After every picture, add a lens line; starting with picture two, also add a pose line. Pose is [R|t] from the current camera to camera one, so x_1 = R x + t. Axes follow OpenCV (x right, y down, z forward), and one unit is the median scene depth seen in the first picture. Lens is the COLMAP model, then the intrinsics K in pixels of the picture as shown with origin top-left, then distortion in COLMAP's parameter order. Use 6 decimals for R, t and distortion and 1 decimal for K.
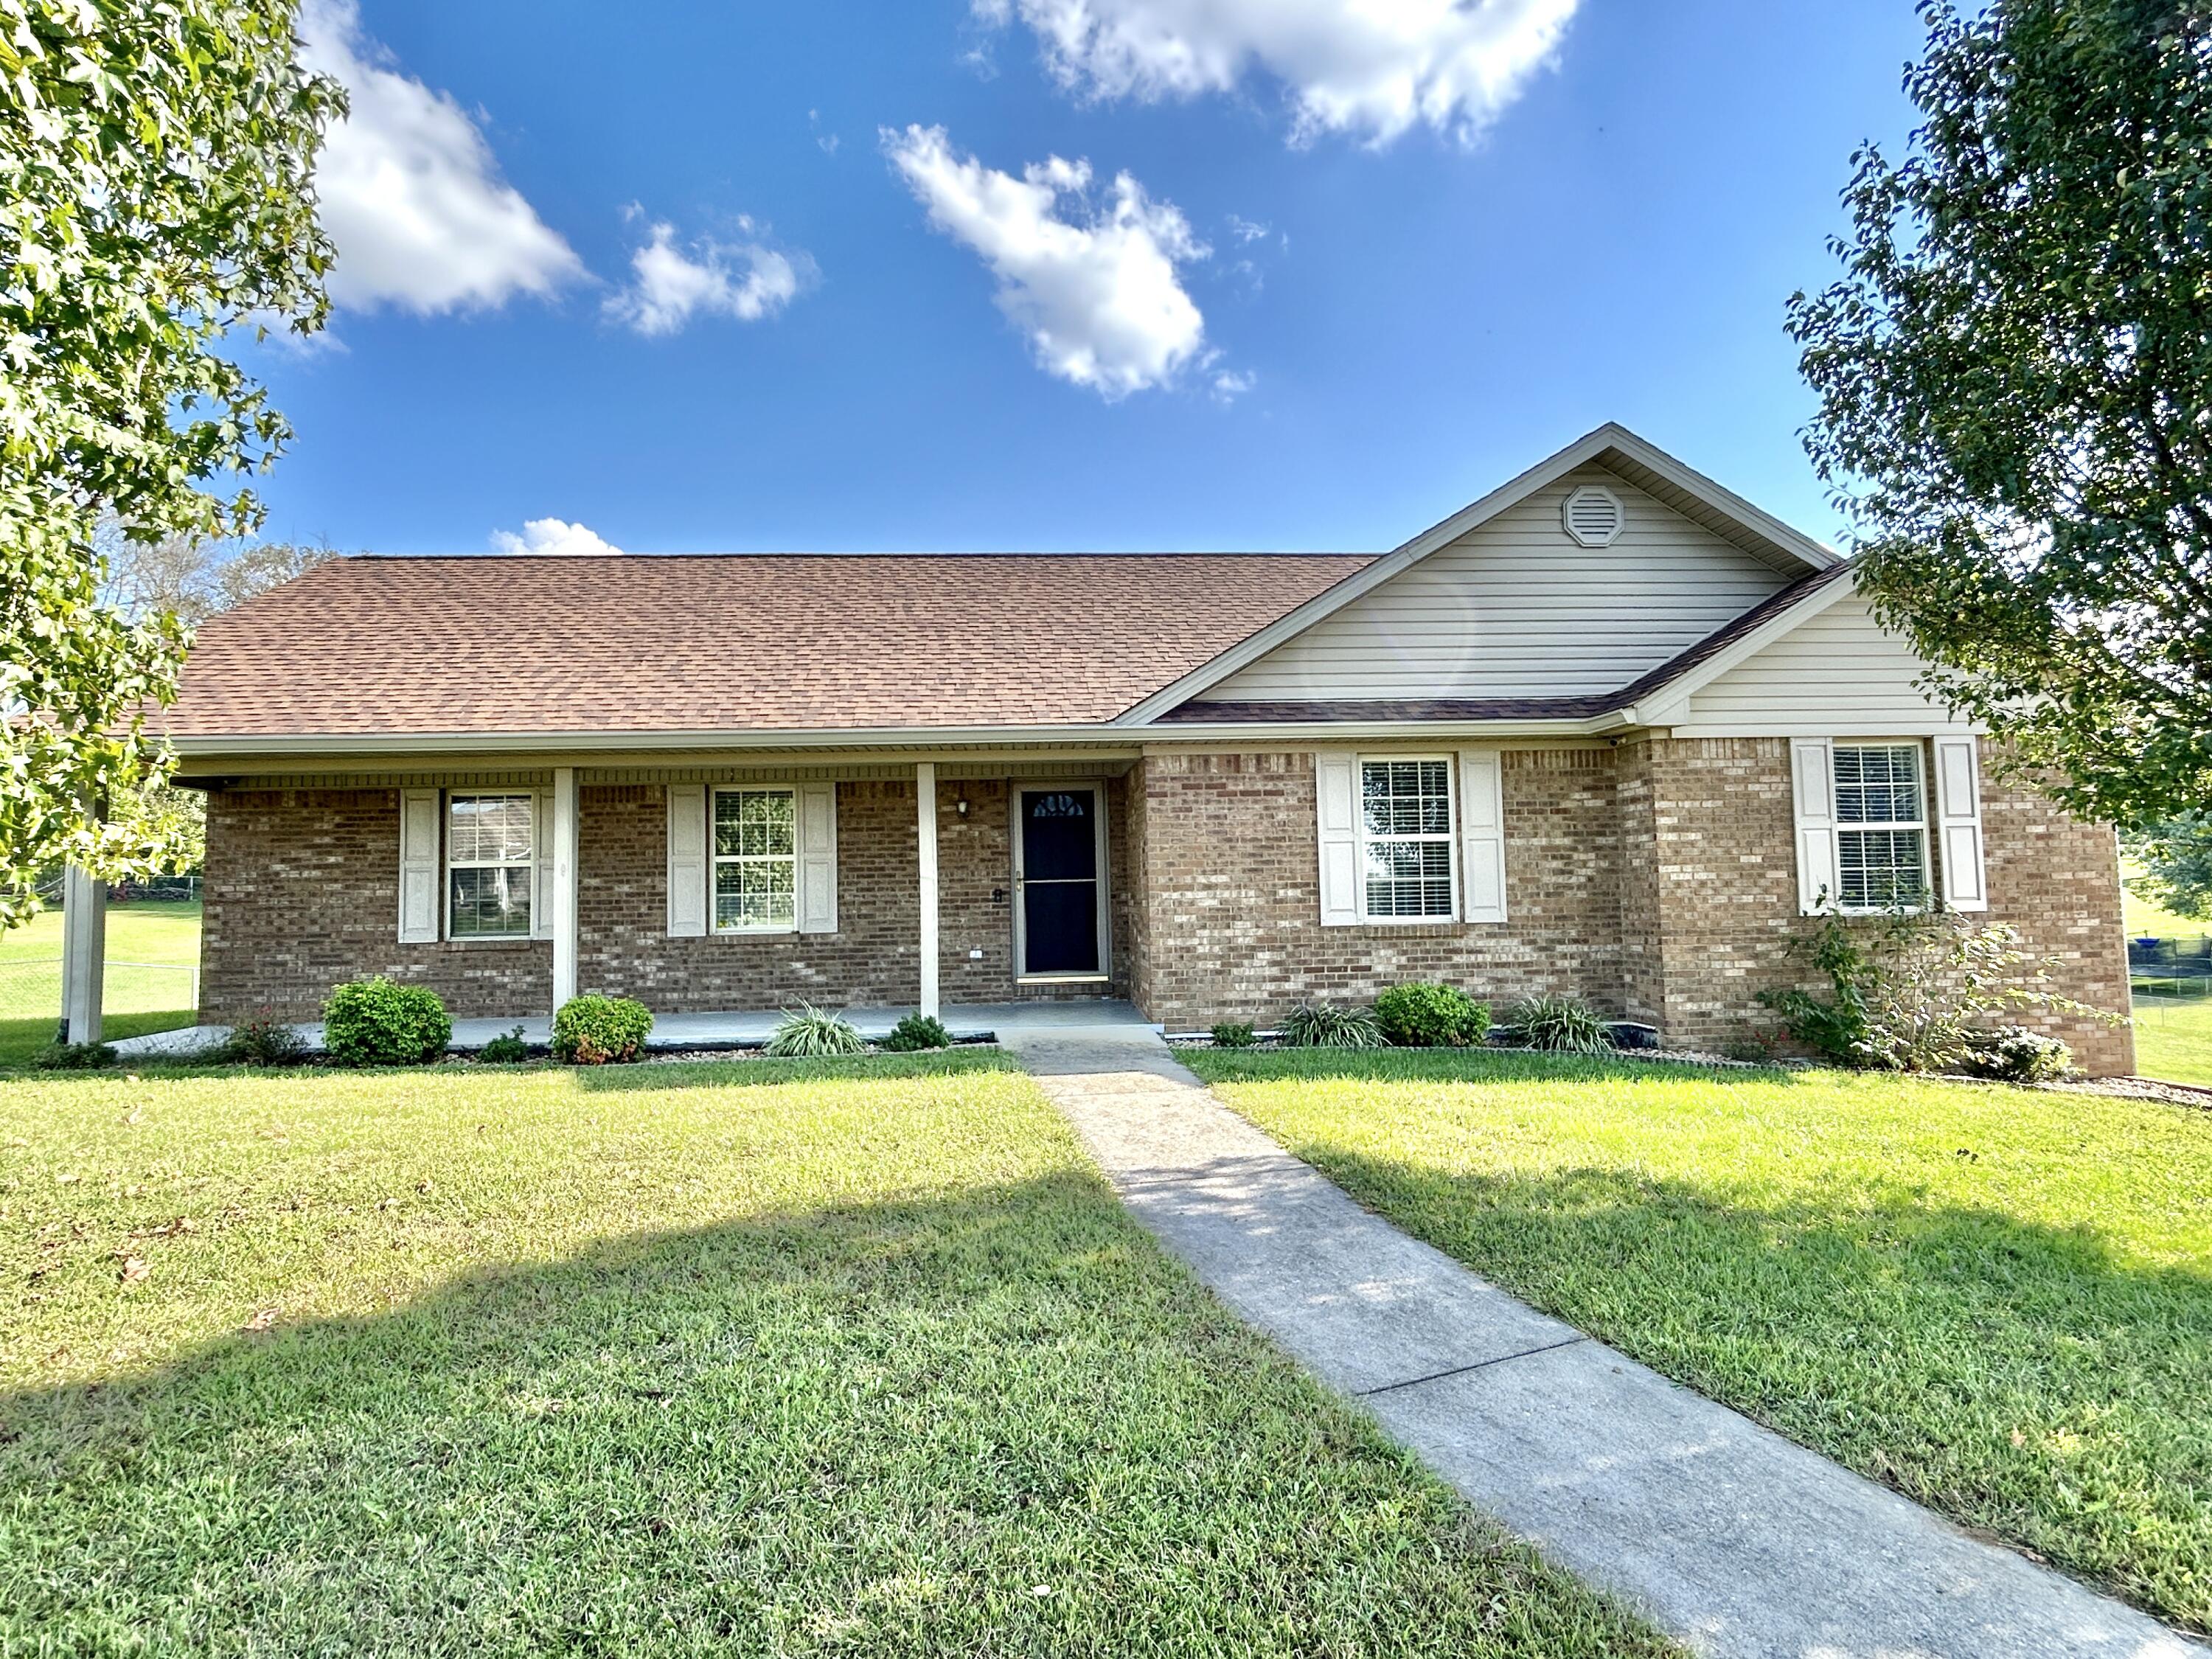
lens RADIAL K [[1178.1, 0, 1110.3], [0, 1178.1, 822.4], [0, 0, 1]] dist [0.003404, 0.000364]
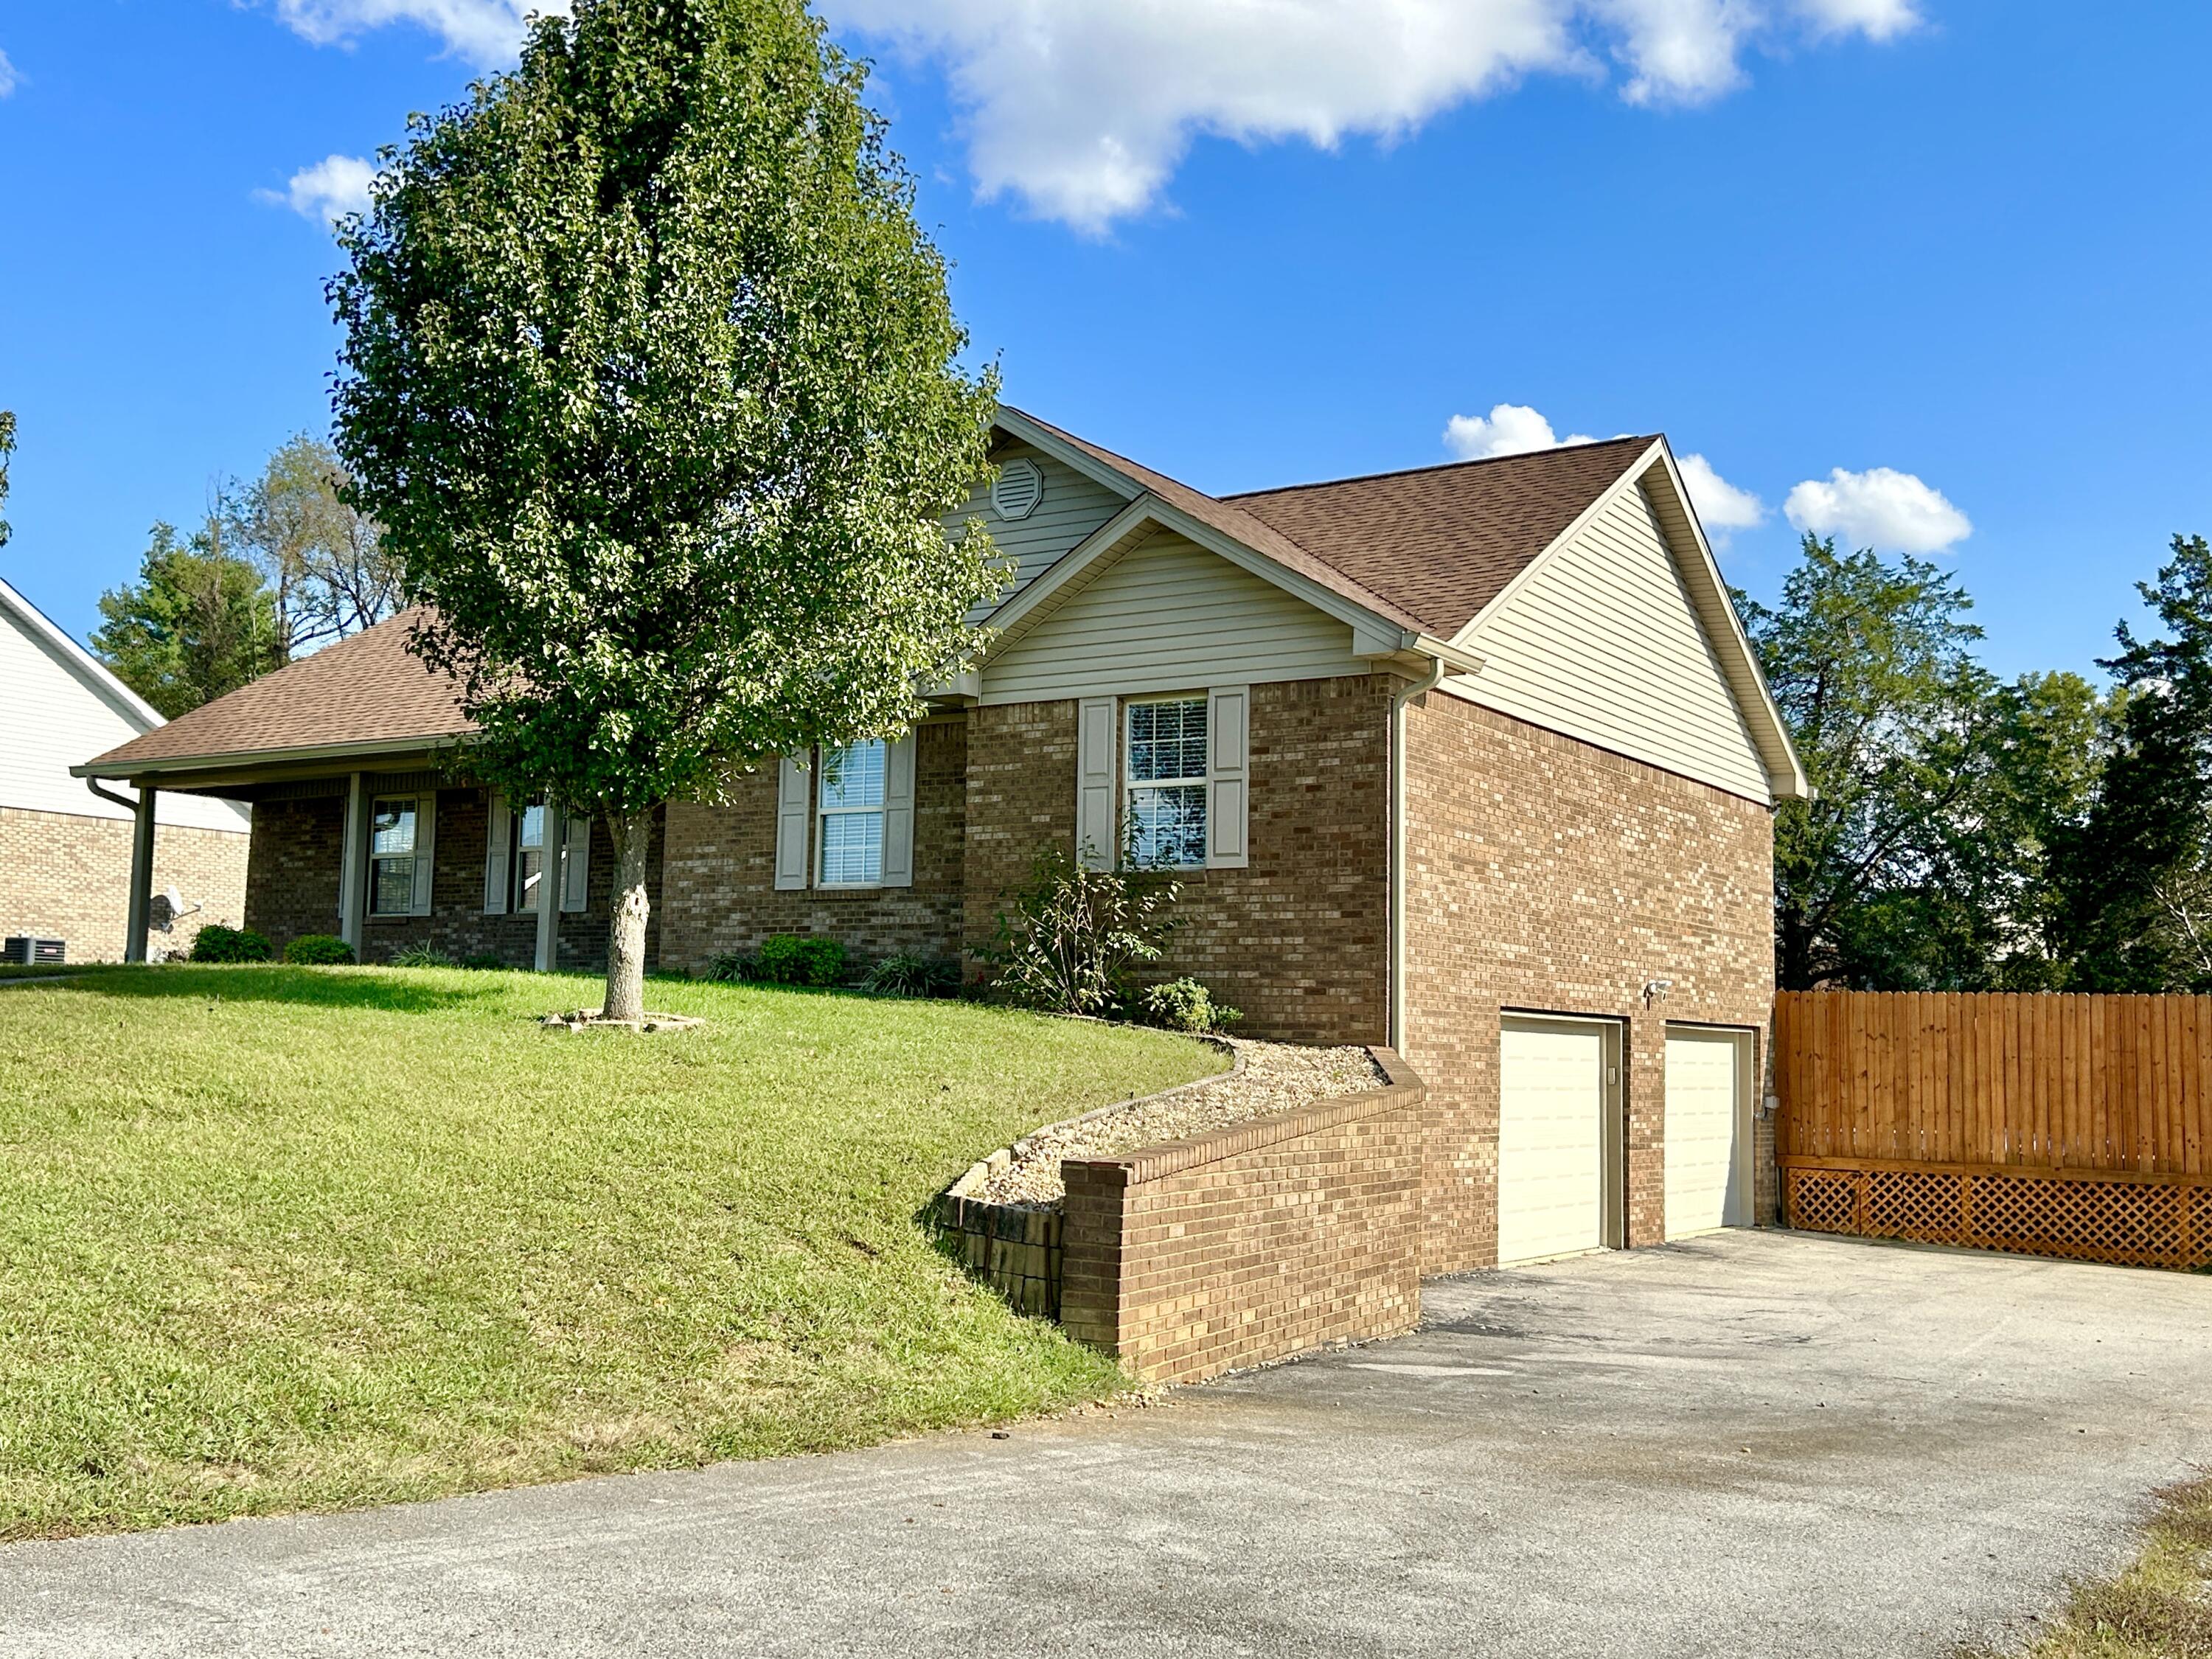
lens RADIAL K [[2185.5, 0, 1111.0], [0, 2185.5, 822.9], [0, 0, 1]] dist [0.072796, 0.000000]
pose [[0.808457, -0.023258, -0.588095, 1.659060], [-0.001411, 0.999139, -0.041455, 0.110195], [0.588553, 0.034345, 0.807729, -0.488477]]
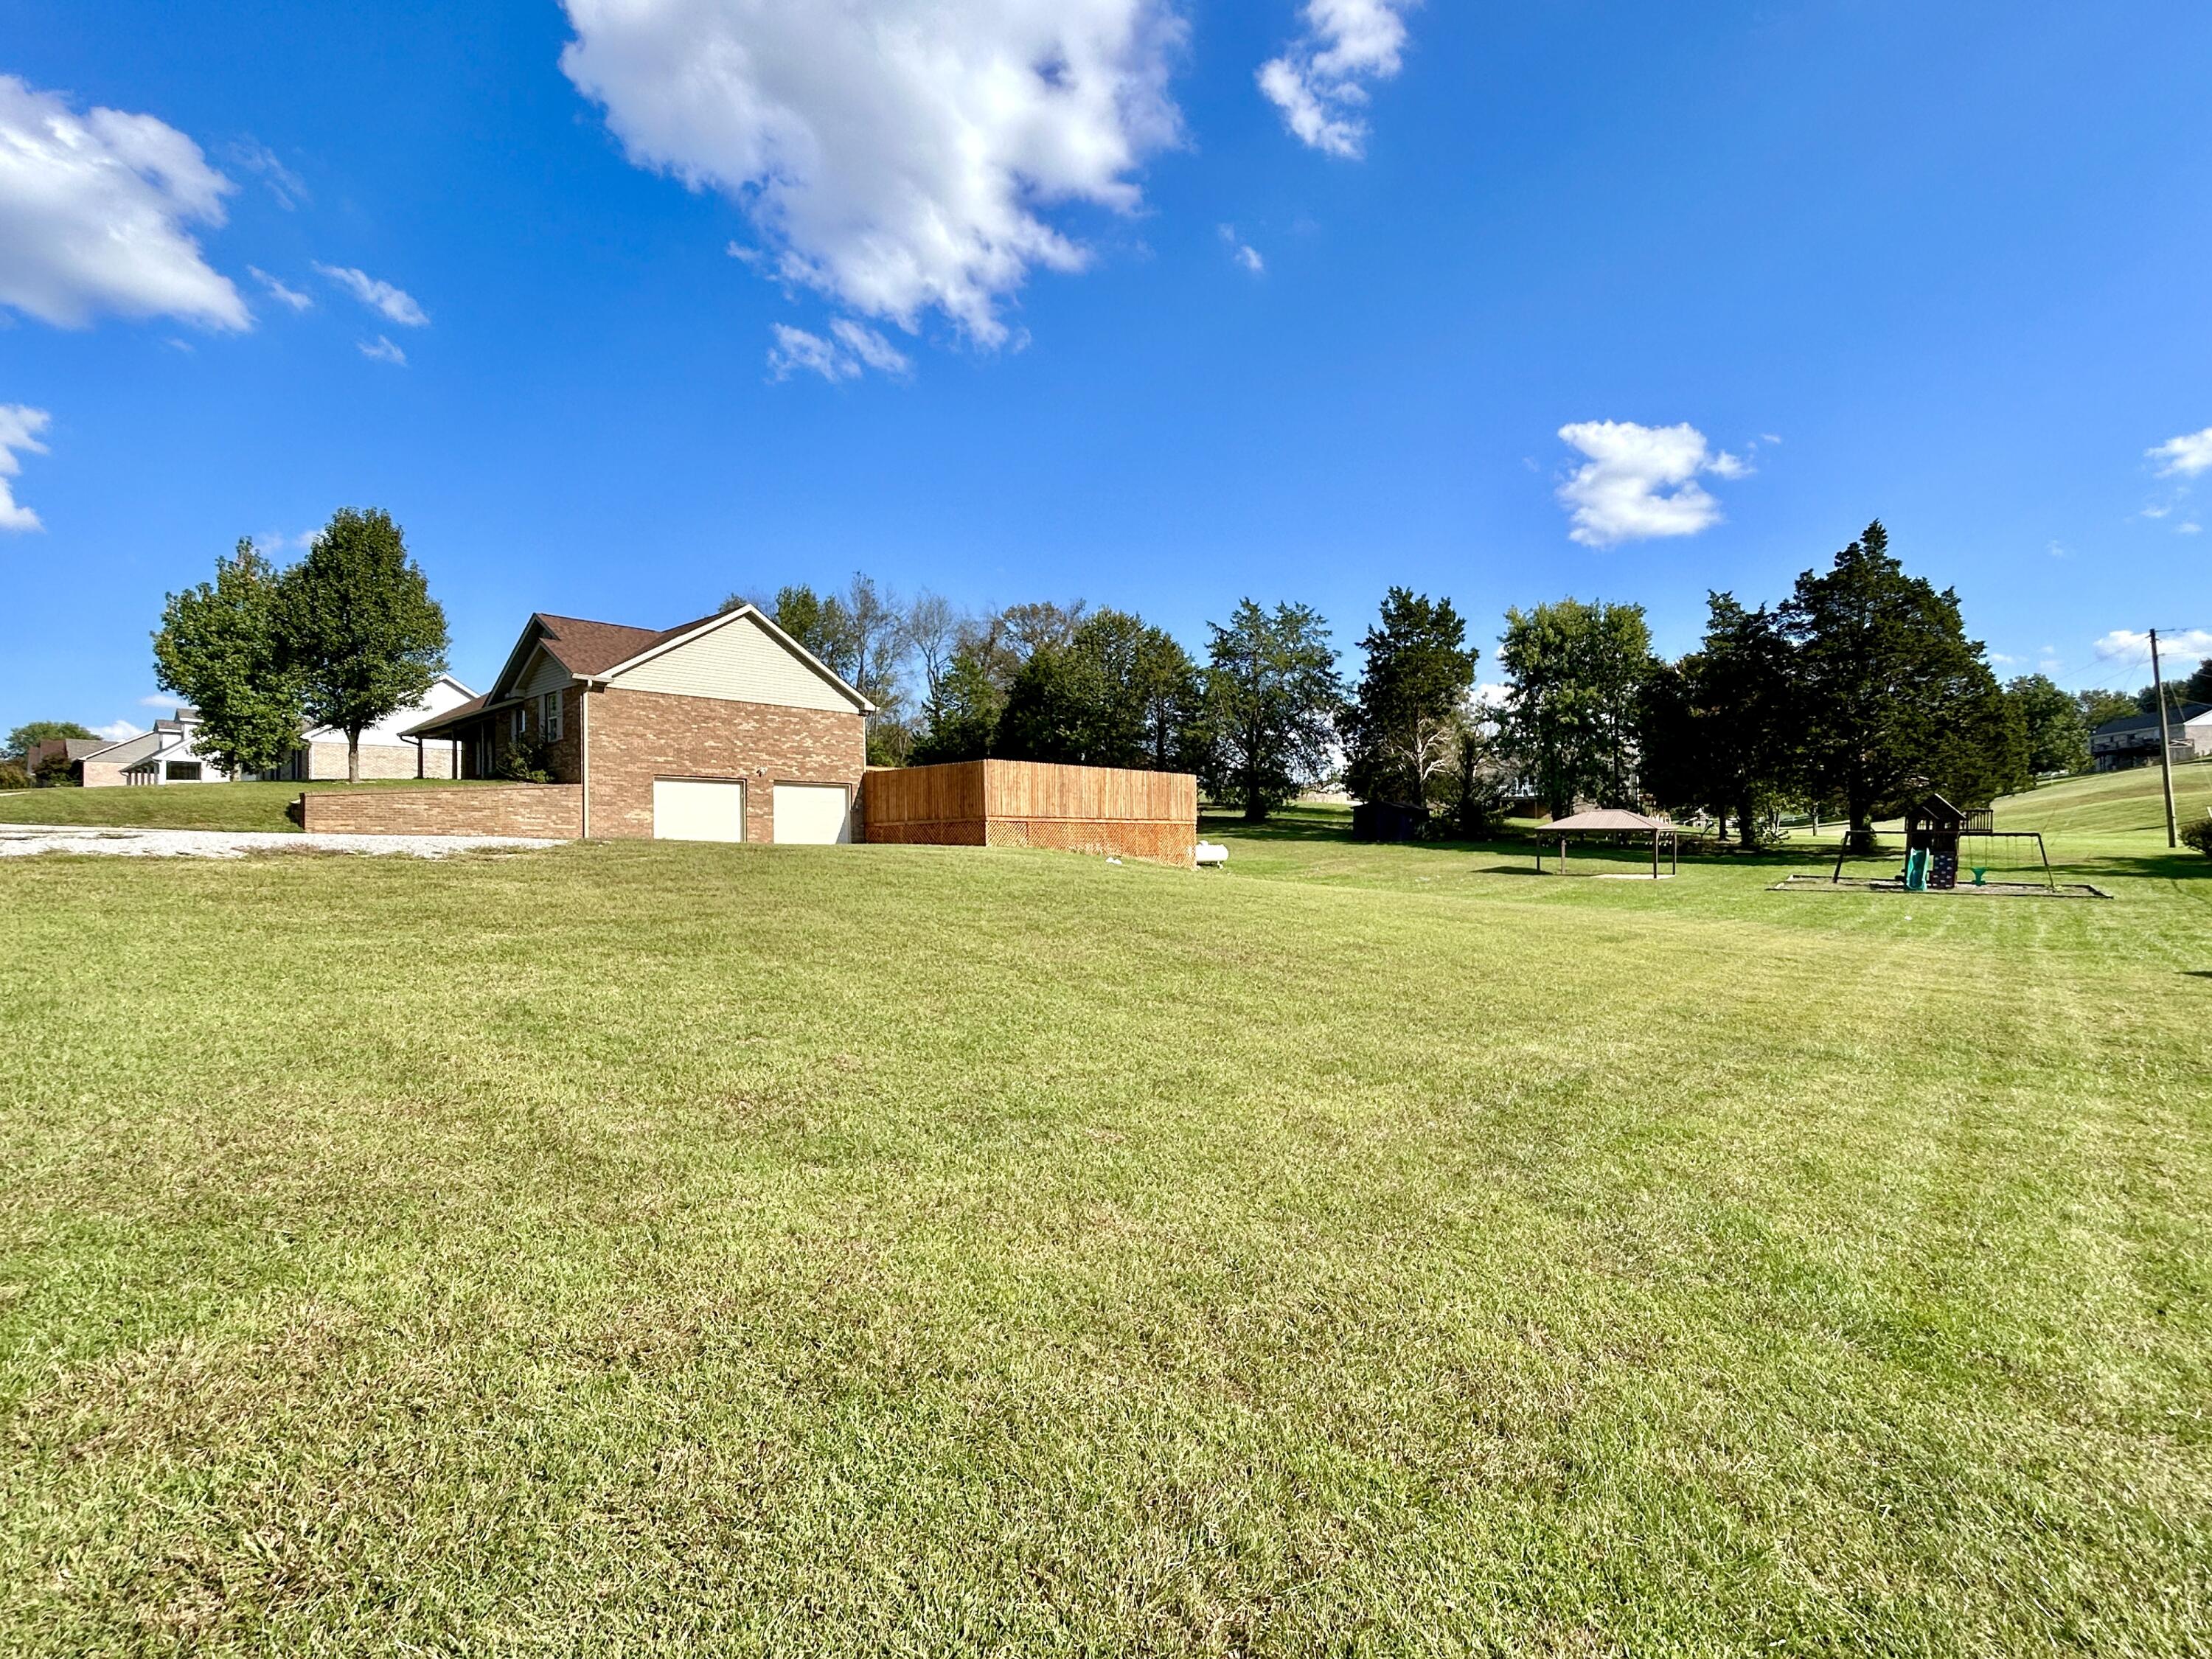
lens RADIAL K [[1074.5, 0, 1096.9], [0, 1074.5, 829.3], [0, 0, 1]] dist [-0.000115, -0.000014]
pose [[0.713419, -0.011739, -0.700639, 4.156411], [0.048725, 0.998271, 0.032888, 0.319712], [0.699042, -0.057602, 0.712757, -0.175274]]
